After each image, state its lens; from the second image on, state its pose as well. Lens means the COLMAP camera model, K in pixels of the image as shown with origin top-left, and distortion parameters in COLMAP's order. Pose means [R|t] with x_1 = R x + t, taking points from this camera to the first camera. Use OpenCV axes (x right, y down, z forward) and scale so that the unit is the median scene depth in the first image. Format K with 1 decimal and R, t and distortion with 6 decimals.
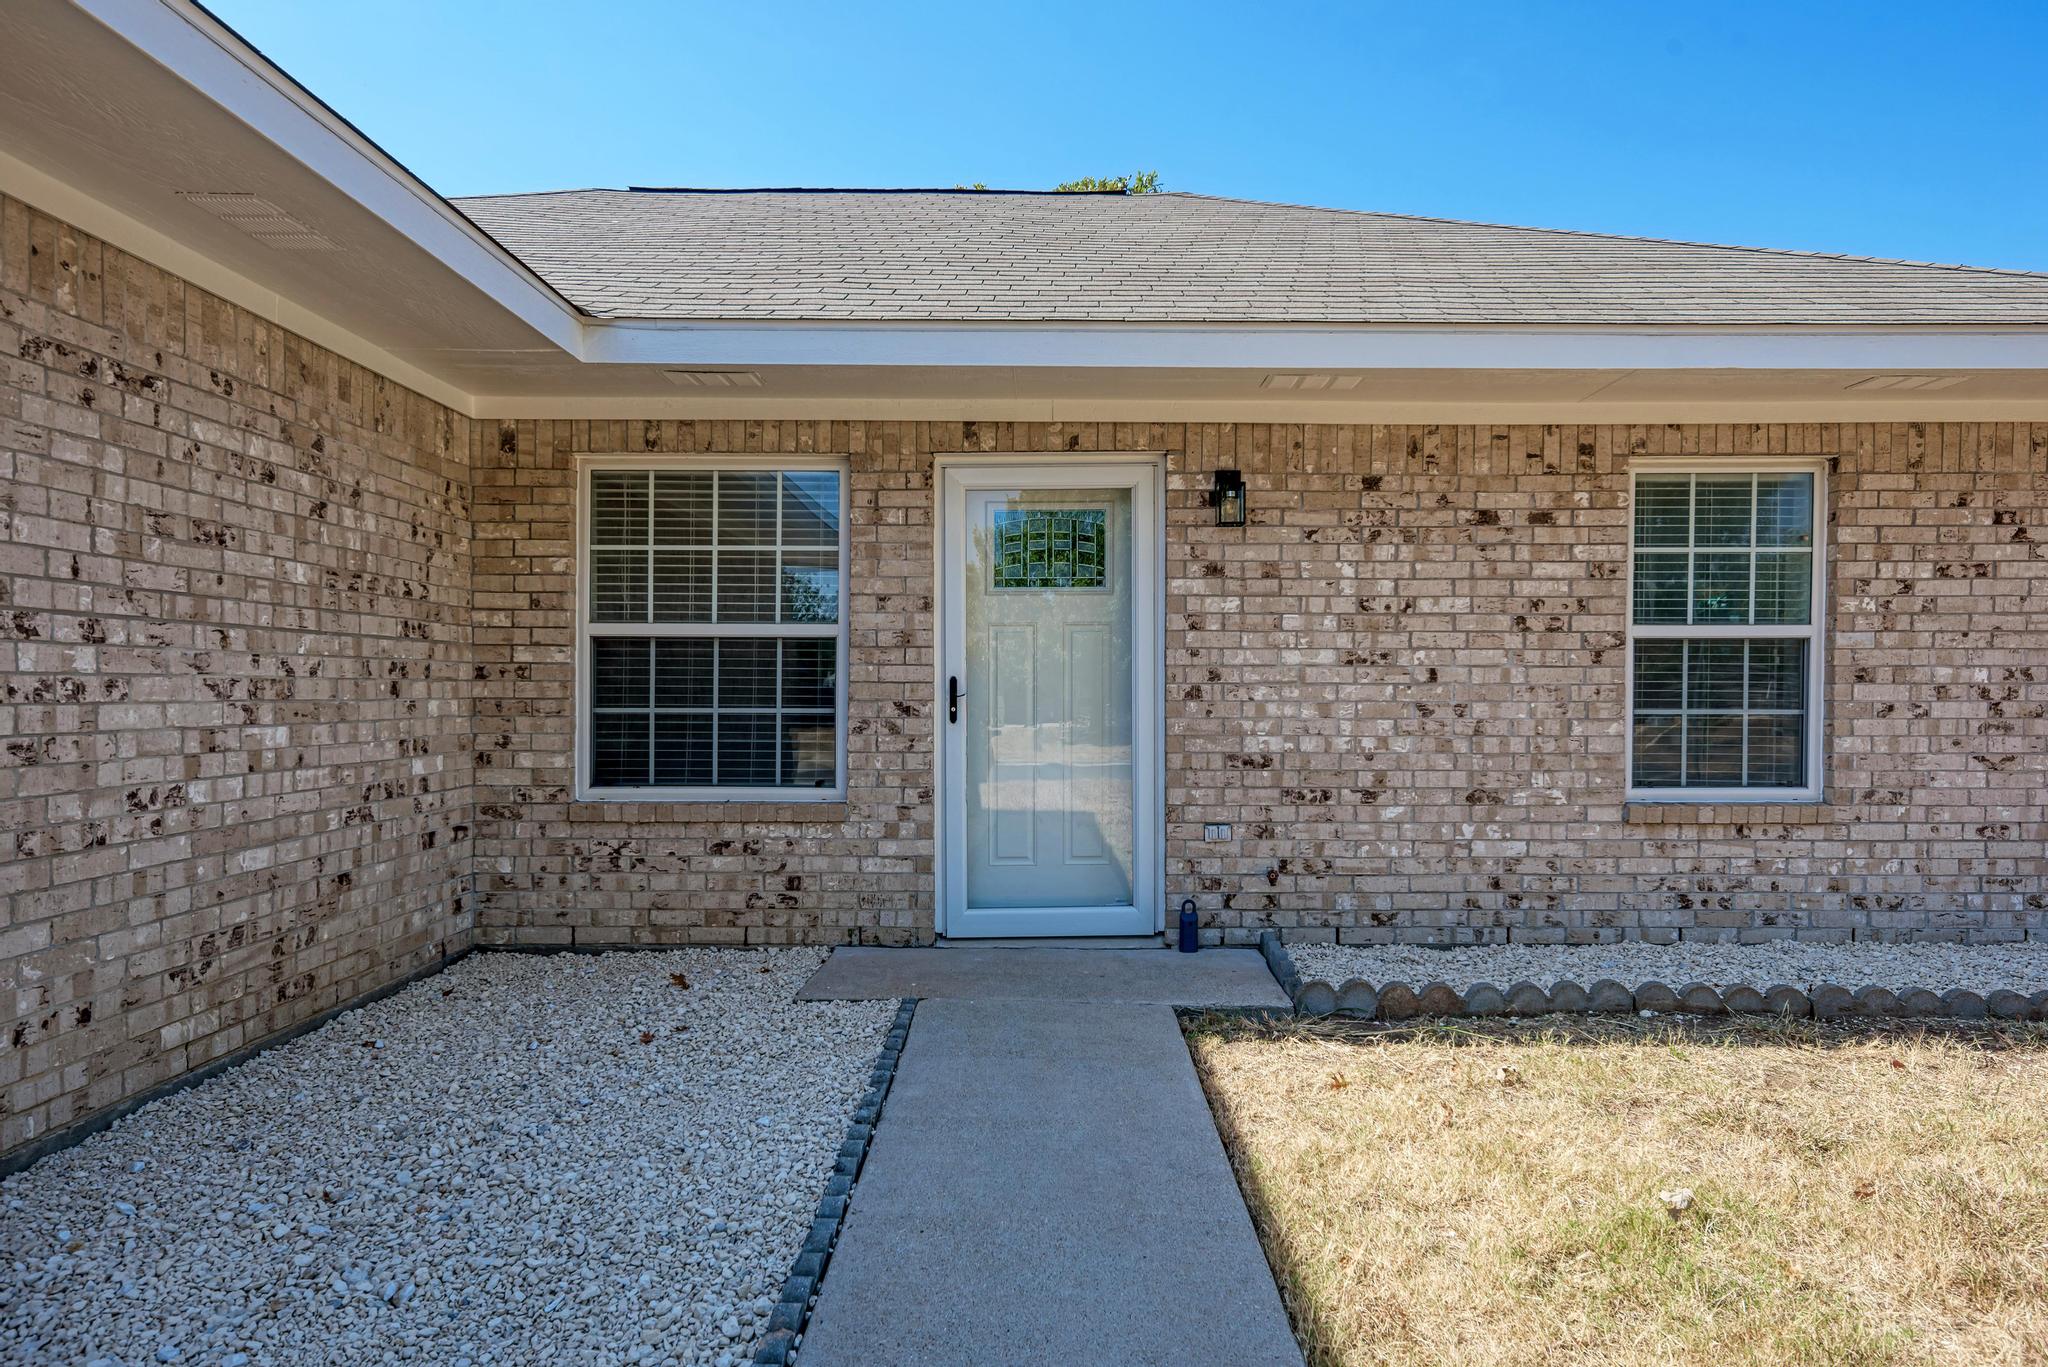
lens RADIAL K [[1218.6, 0, 1036.9], [0, 1218.6, 694.1], [0, 0, 1]] dist [-0.006412, -0.000965]
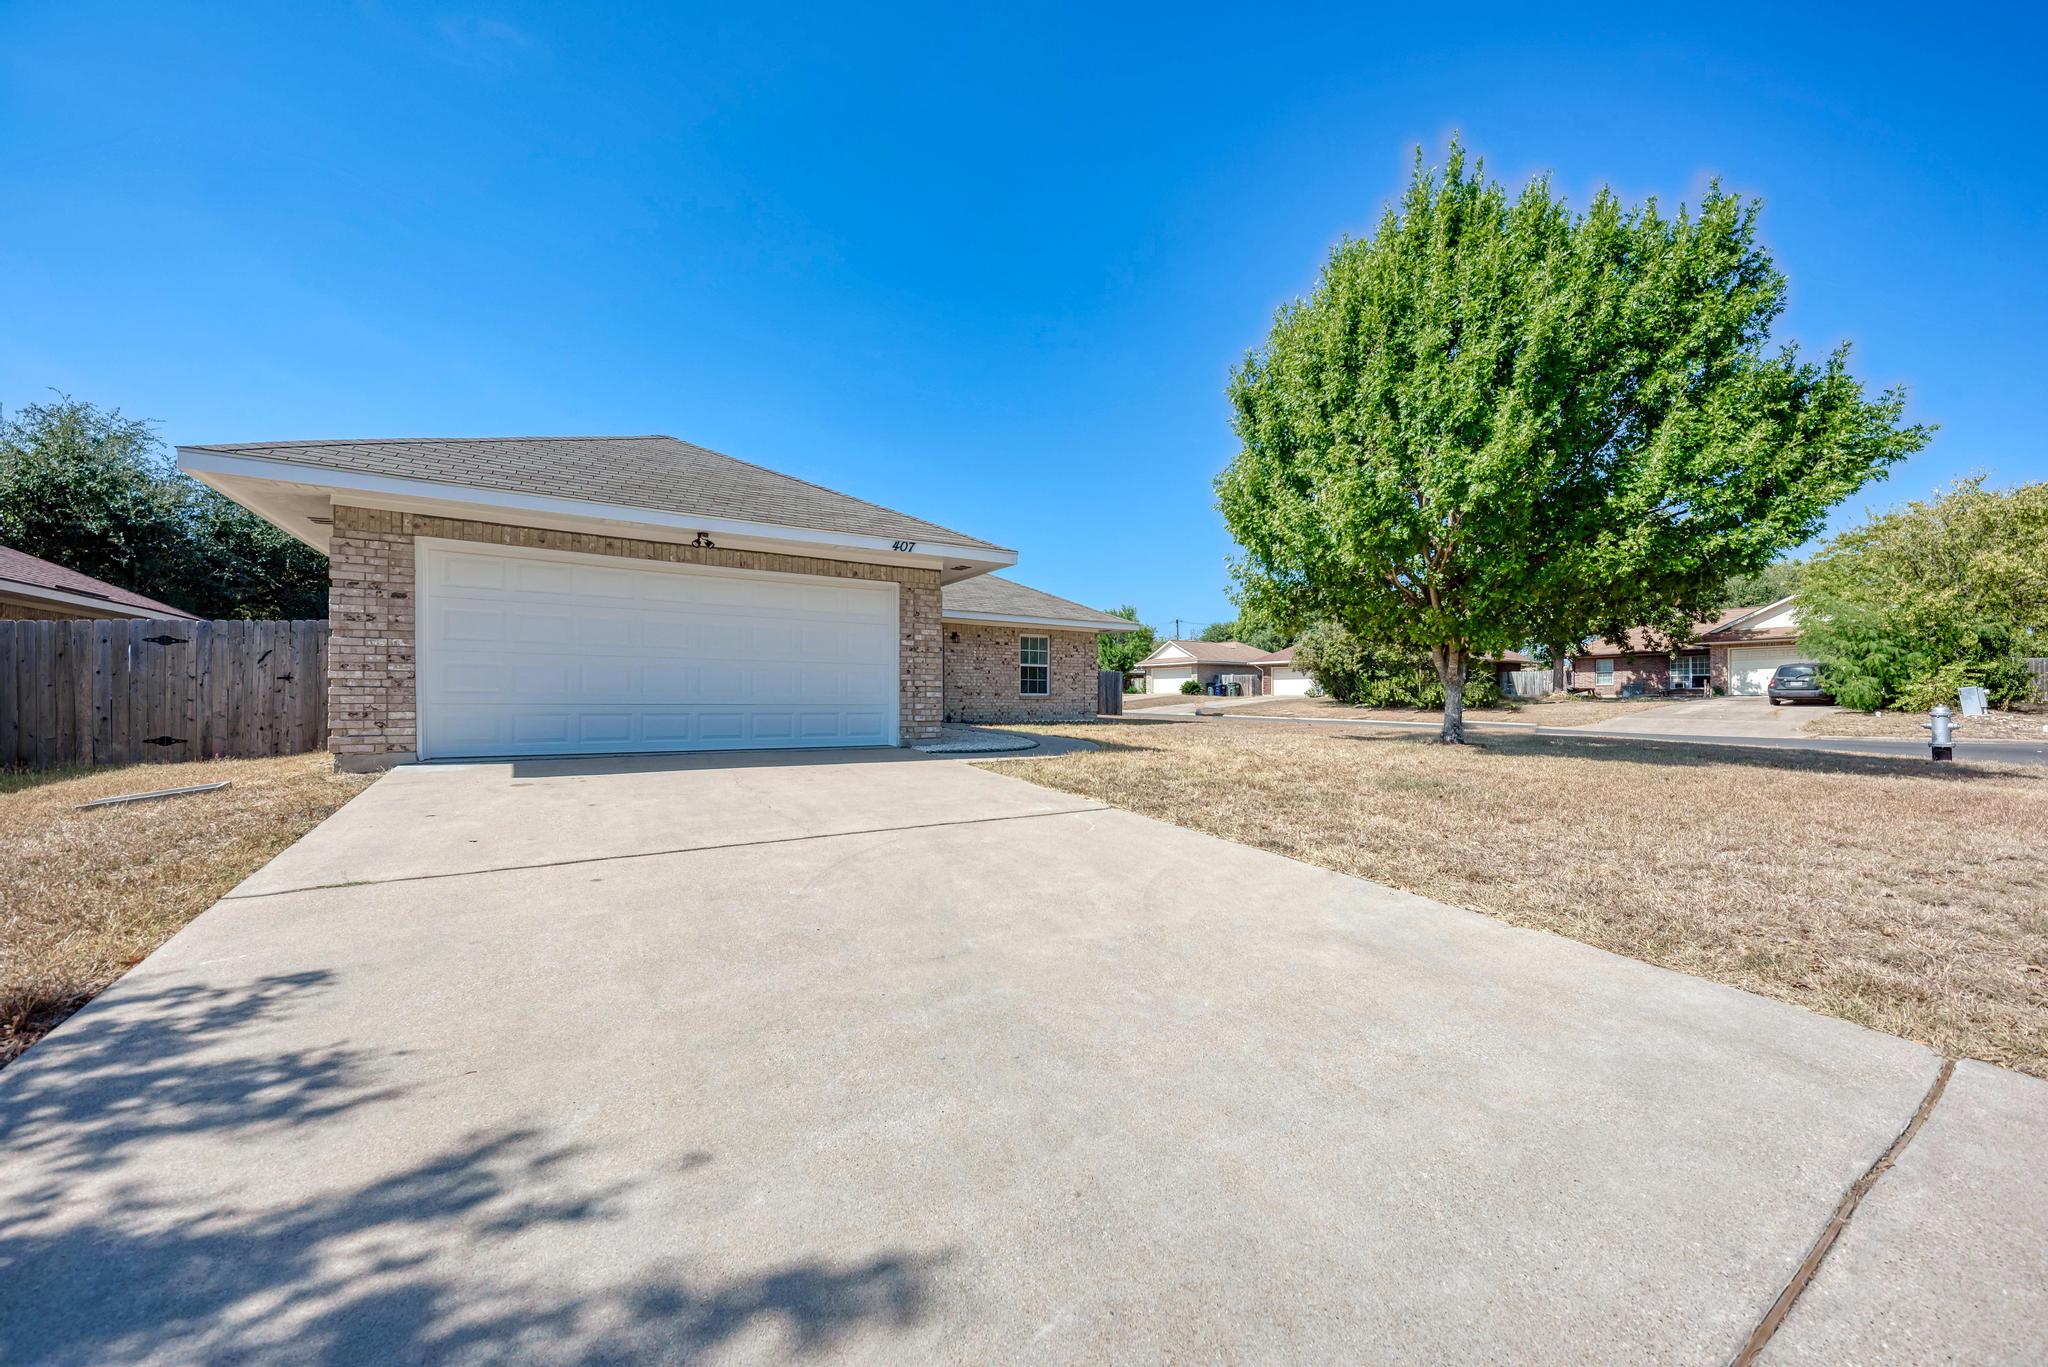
lens RADIAL K [[756.5, 0, 1031.2], [0, 756.5, 689.9], [0, 0, 1]] dist [0.000717, 0.000015]
pose [[0.840560, 0.010350, 0.541619, -1.341058], [-0.003101, 0.999893, -0.014295, 0.111550], [-0.541709, 0.010337, 0.840502, -1.928795]]
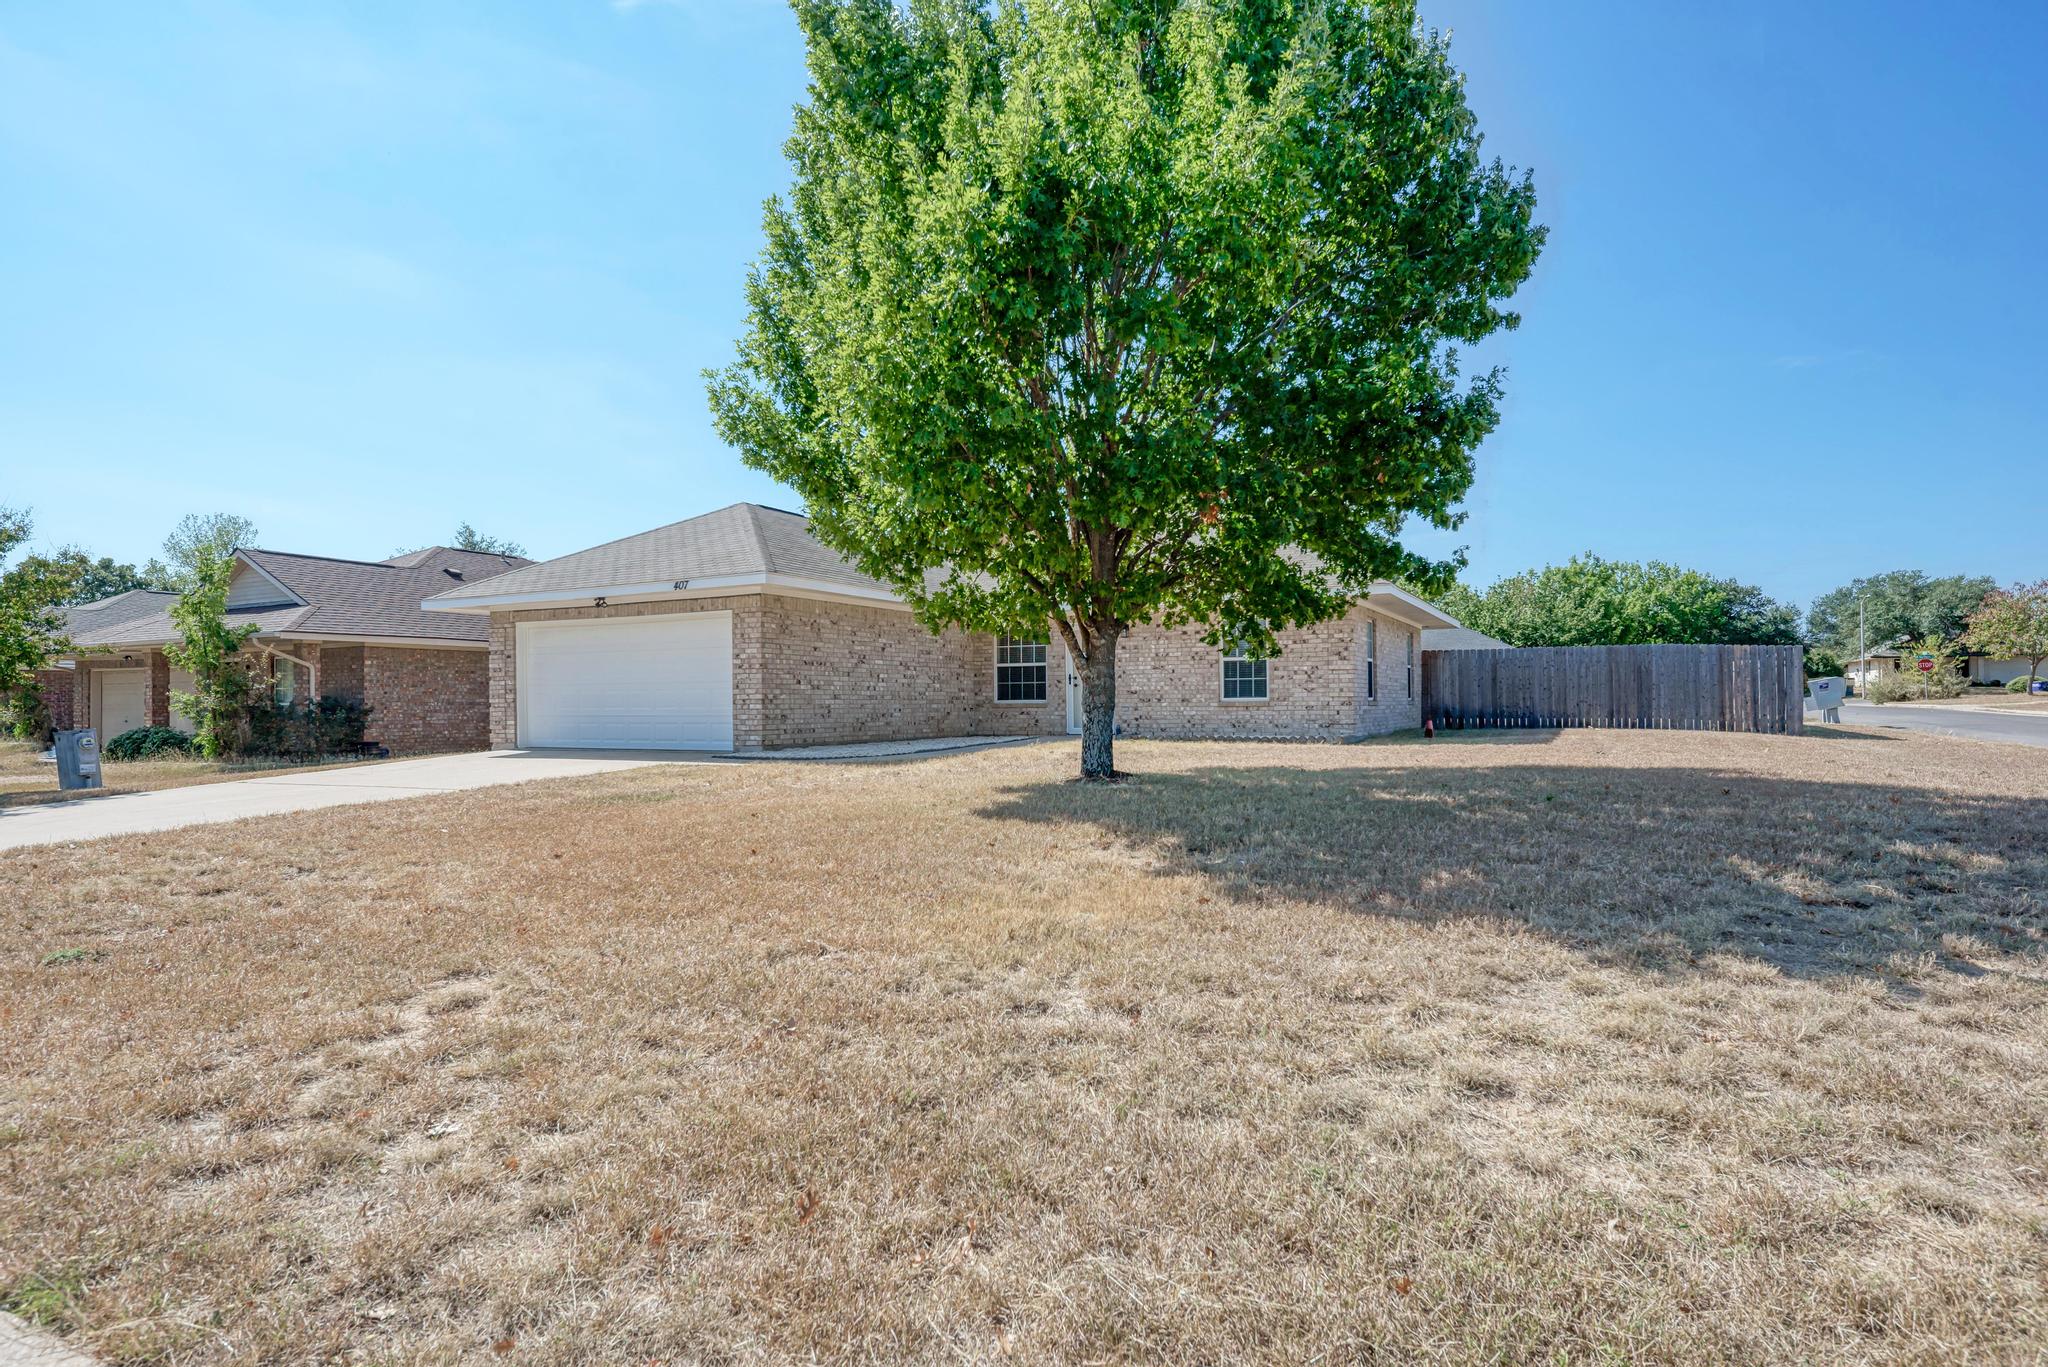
lens RADIAL K [[1108.7, 0, 1018.0], [0, 1108.7, 684.0], [0, 0, 1]] dist [-0.001191, -0.000040]
pose [[0.878360, -0.017132, -0.477692, 1.656132], [0.007180, 0.999718, -0.022651, 0.110148], [0.477945, 0.016466, 0.878235, -2.560334]]
